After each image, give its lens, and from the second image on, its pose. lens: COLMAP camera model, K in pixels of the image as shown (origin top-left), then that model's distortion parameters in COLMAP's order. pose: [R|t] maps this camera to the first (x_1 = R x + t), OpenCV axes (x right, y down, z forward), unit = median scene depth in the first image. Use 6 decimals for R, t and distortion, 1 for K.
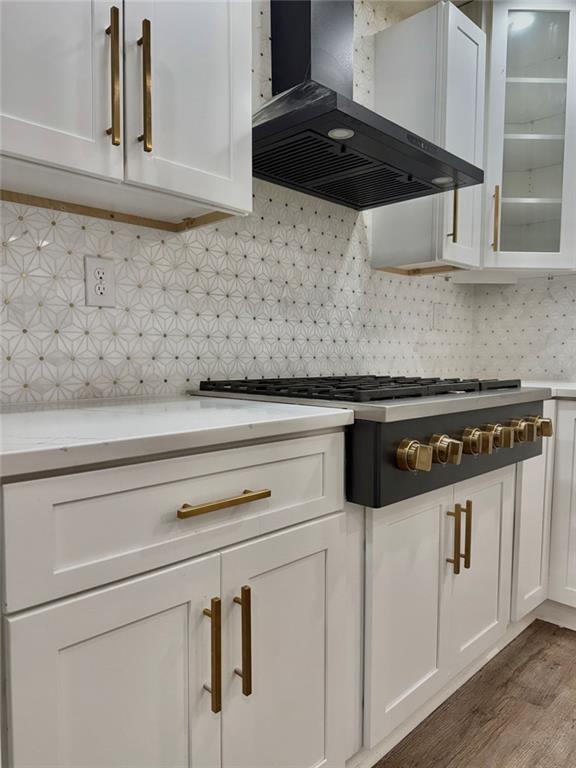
lens RADIAL K [[547.1, 0, 287.5], [0, 547.1, 386.9], [0, 0, 1]] dist [0.024795, -0.013097]
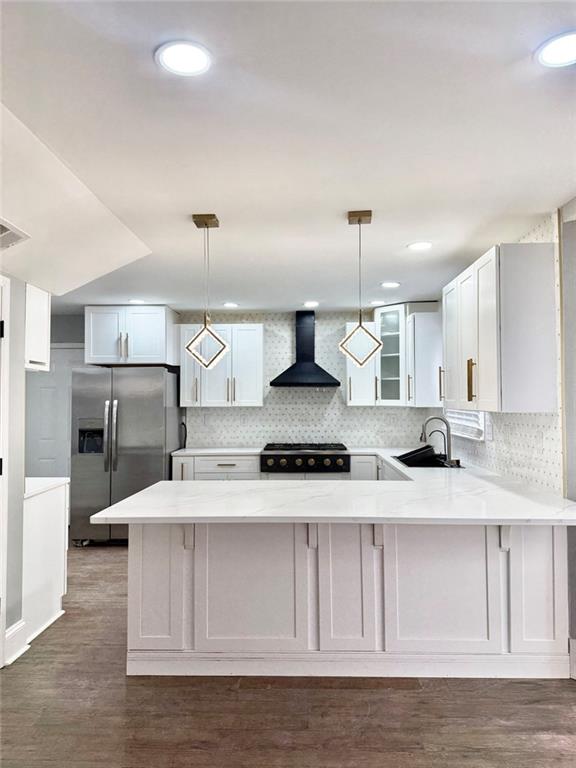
lens RADIAL K [[547.1, 0, 288.2], [0, 547.1, 383.2], [0, 0, 1]] dist [0.024795, -0.013097]
pose [[0.702758, -0.026127, -0.710949, 2.367133], [-0.034184, 0.996931, -0.070427, -0.146456], [0.710607, 0.073796, 0.699708, -1.440232]]
